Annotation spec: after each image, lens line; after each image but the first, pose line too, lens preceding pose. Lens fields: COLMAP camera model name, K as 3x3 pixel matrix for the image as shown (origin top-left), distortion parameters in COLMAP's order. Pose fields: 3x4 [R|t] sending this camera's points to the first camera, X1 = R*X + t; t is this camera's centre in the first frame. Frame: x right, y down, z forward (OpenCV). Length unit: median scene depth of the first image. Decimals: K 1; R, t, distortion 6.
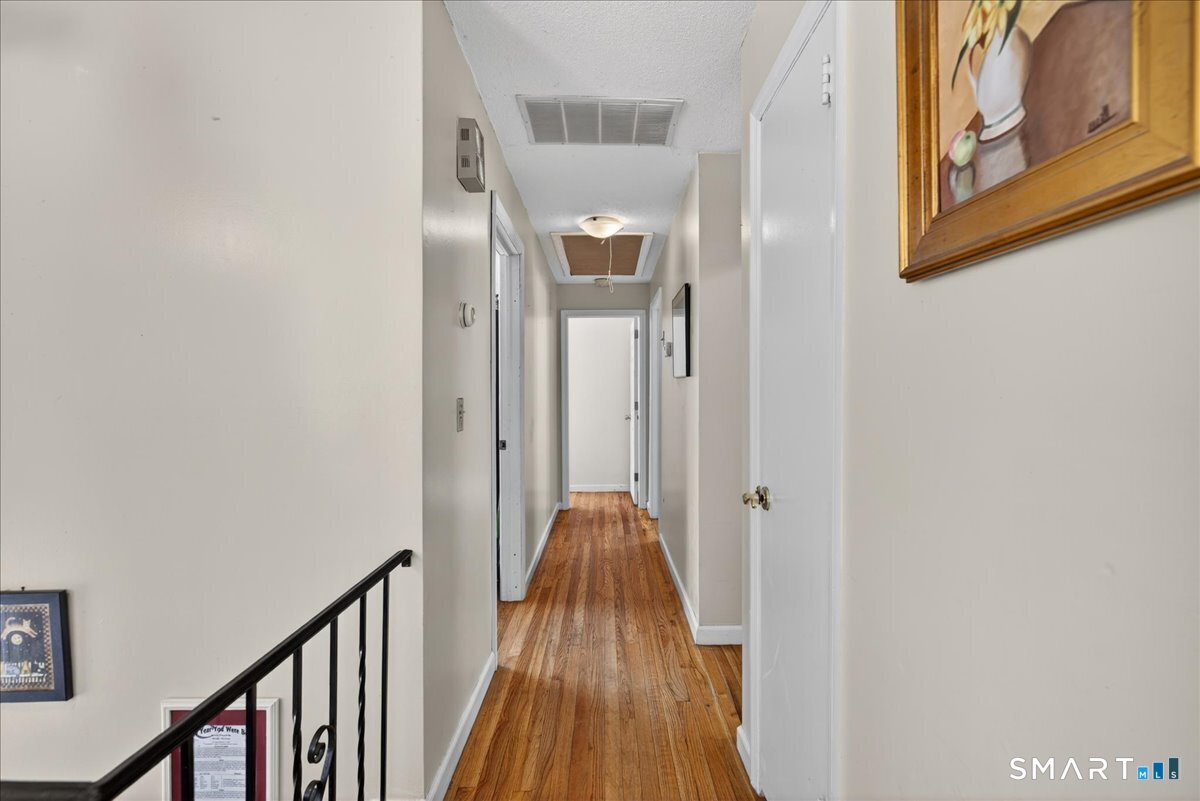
lens RADIAL K [[521.8, 0, 604.0], [0, 521.8, 403.5], [0, 0, 1]] dist [0.001655, 0.000426]
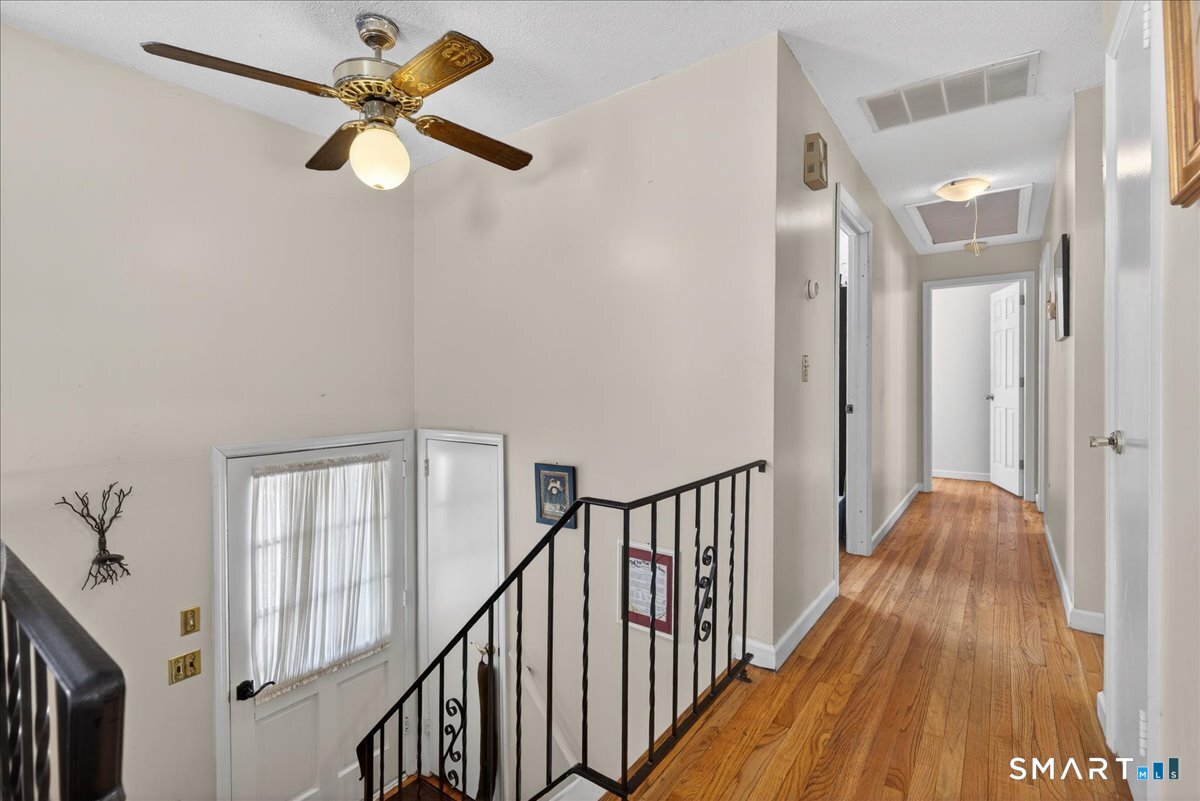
lens RADIAL K [[558.9, 0, 610.8], [0, 558.9, 388.7], [0, 0, 1]] dist [-0.001598, -0.000436]
pose [[0.805731, 0.000614, -0.592281, 0.107930], [-0.015931, 0.999660, -0.020636, 0.078443], [0.592067, 0.026062, 0.805467, -0.267311]]
